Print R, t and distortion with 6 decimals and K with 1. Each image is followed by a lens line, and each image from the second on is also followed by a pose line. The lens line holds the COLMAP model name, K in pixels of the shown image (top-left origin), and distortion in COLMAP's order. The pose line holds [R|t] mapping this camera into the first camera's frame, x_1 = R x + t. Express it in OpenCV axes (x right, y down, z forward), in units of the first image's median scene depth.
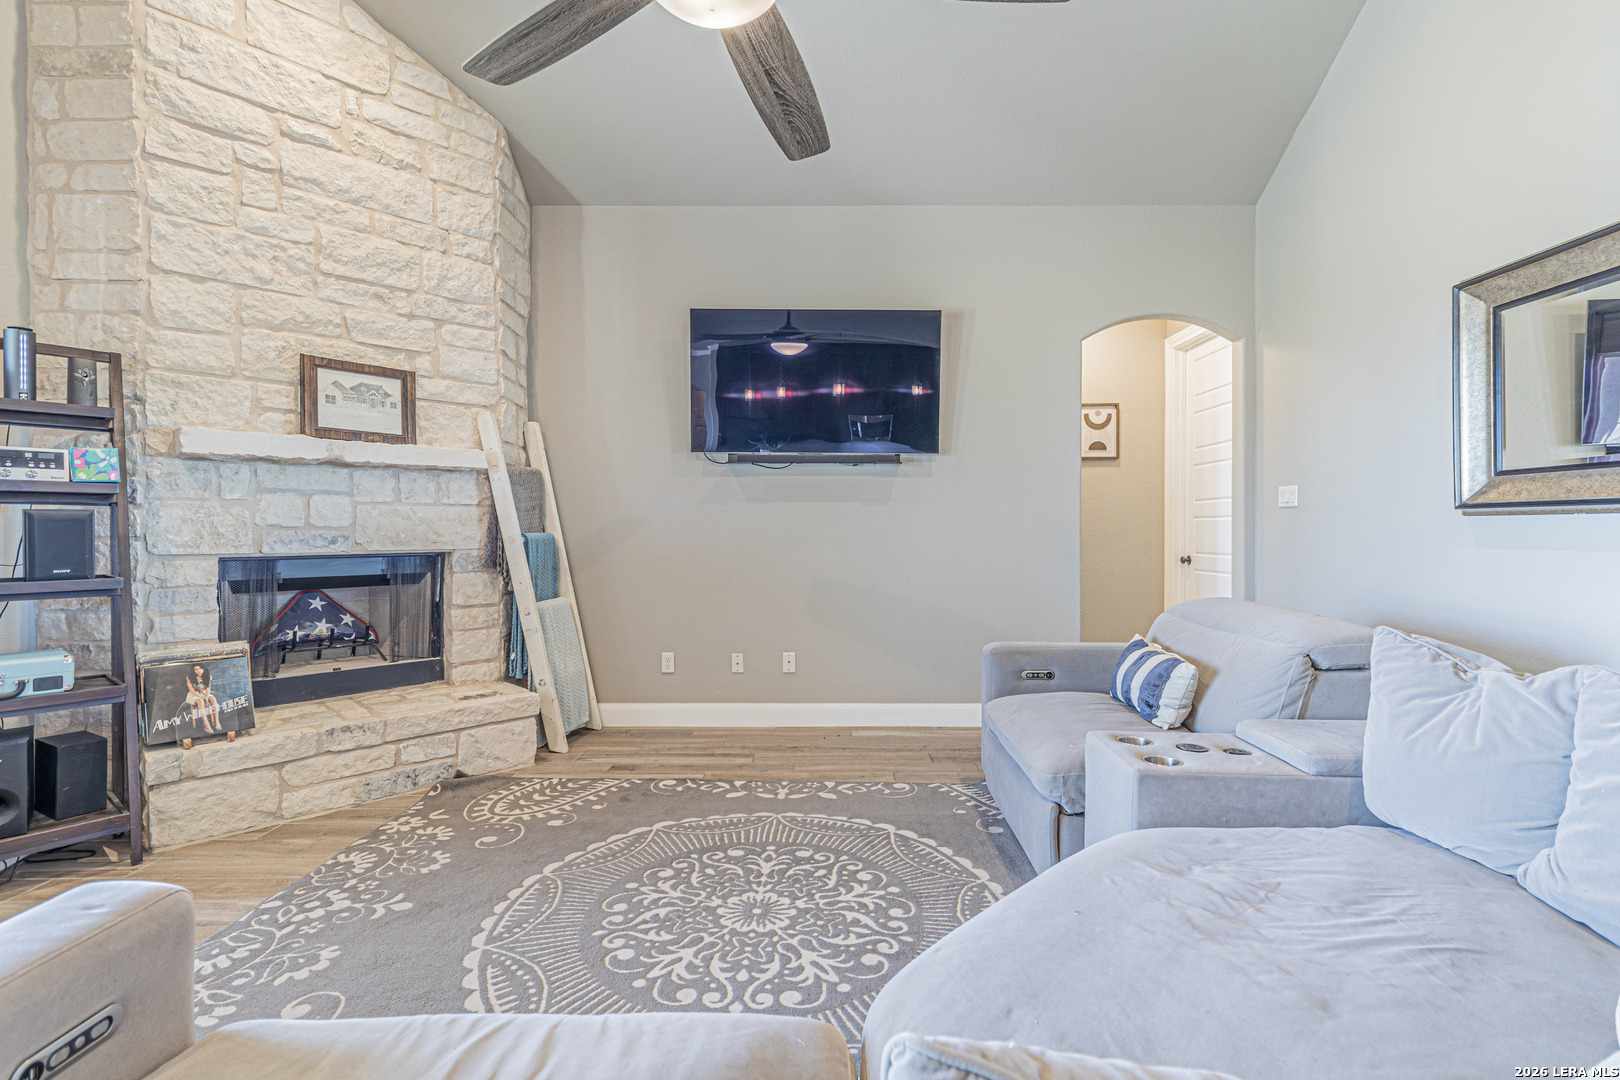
lens RADIAL K [[750.1, 0, 808.9], [0, 750.1, 527.9], [0, 0, 1]] dist [0.004690, 0.001061]
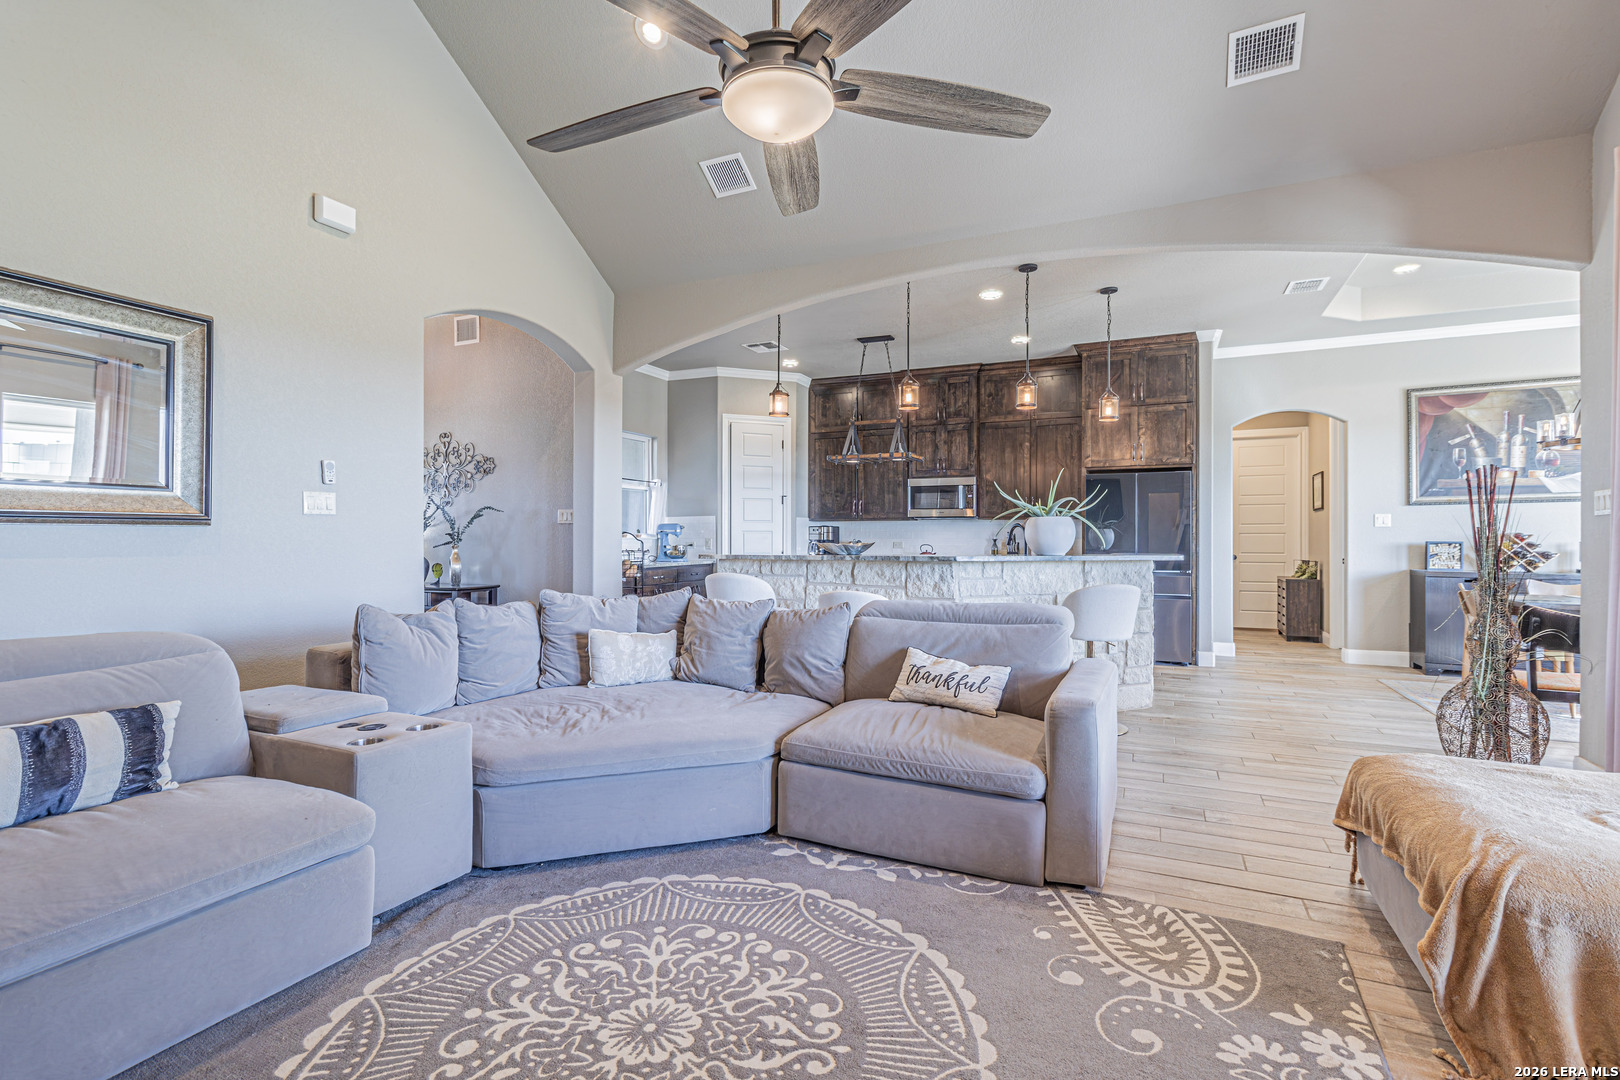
lens RADIAL K [[750.1, 0, 823.9], [0, 750.1, 537.3], [0, 0, 1]] dist [0.004690, 0.001061]
pose [[-0.918016, -0.002713, 0.396534, -0.404324], [-0.002609, 0.999996, 0.000801, -0.003155], [-0.396534, -0.000299, -0.918020, 1.220317]]
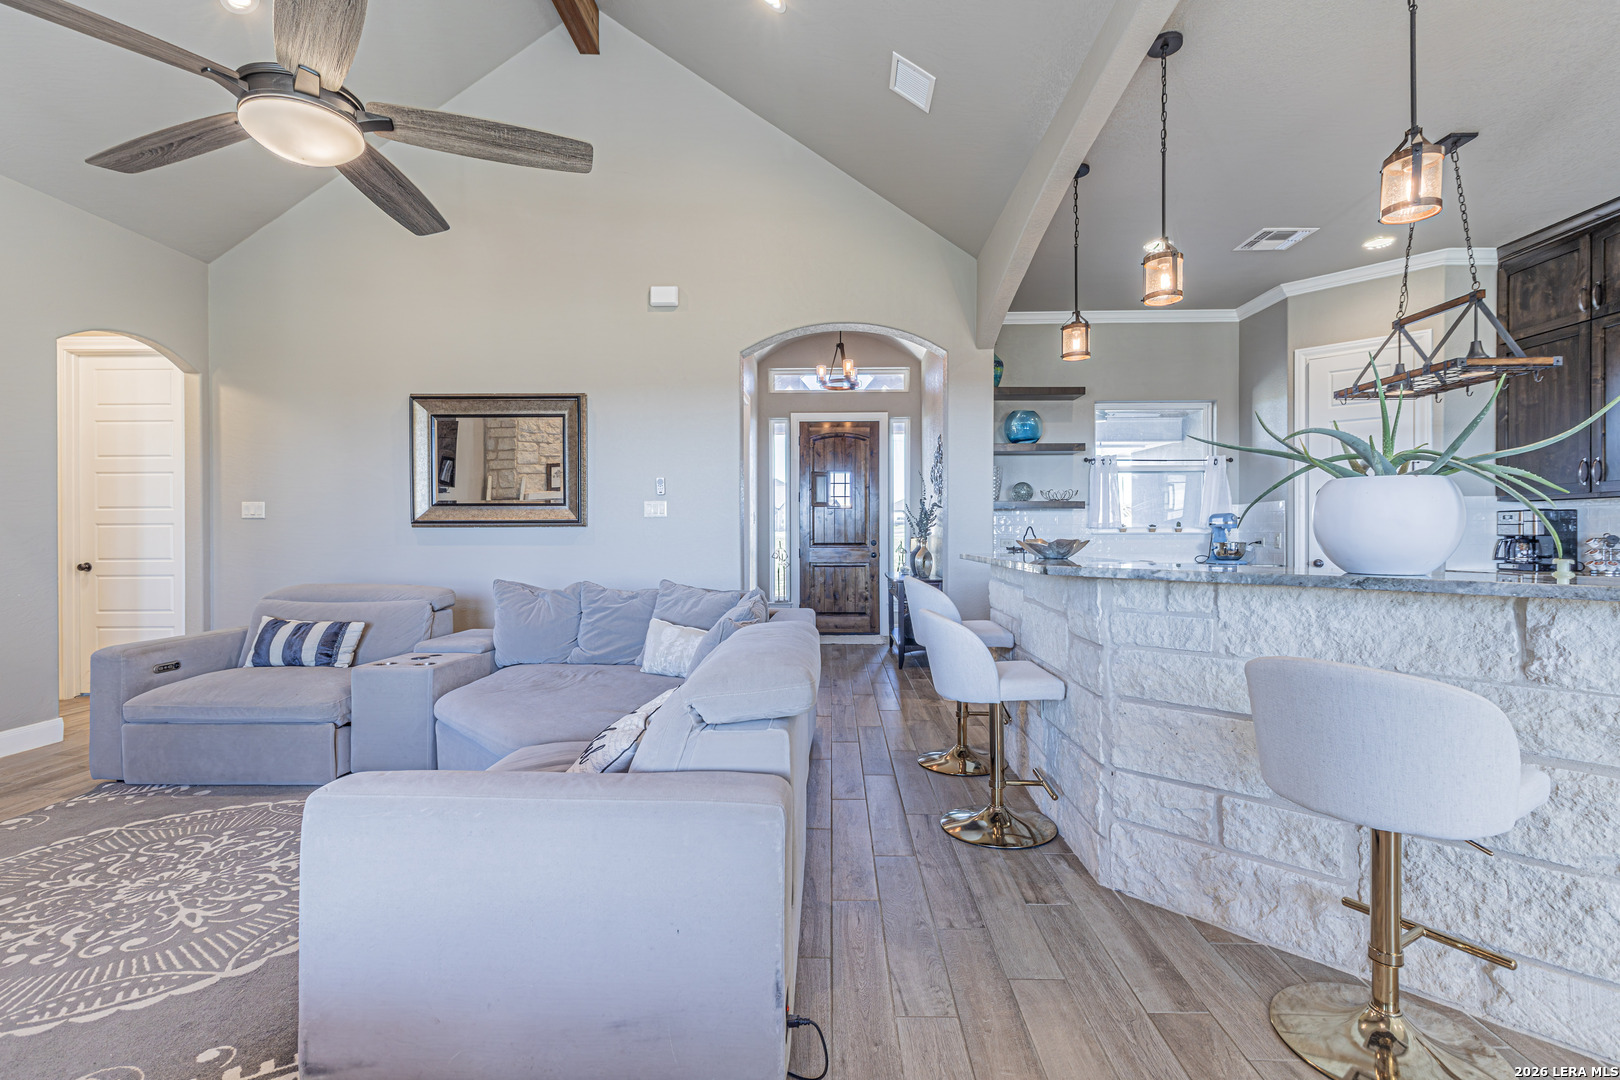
lens RADIAL K [[750.1, 0, 828.8], [0, 750.1, 540.0], [0, 0, 1]] dist [0.004690, 0.001061]
pose [[0.003278, -0.008714, 0.999957, -0.858141], [0.001612, 0.999961, 0.008709, -0.000416], [-0.999993, 0.001583, 0.003292, 0.019433]]
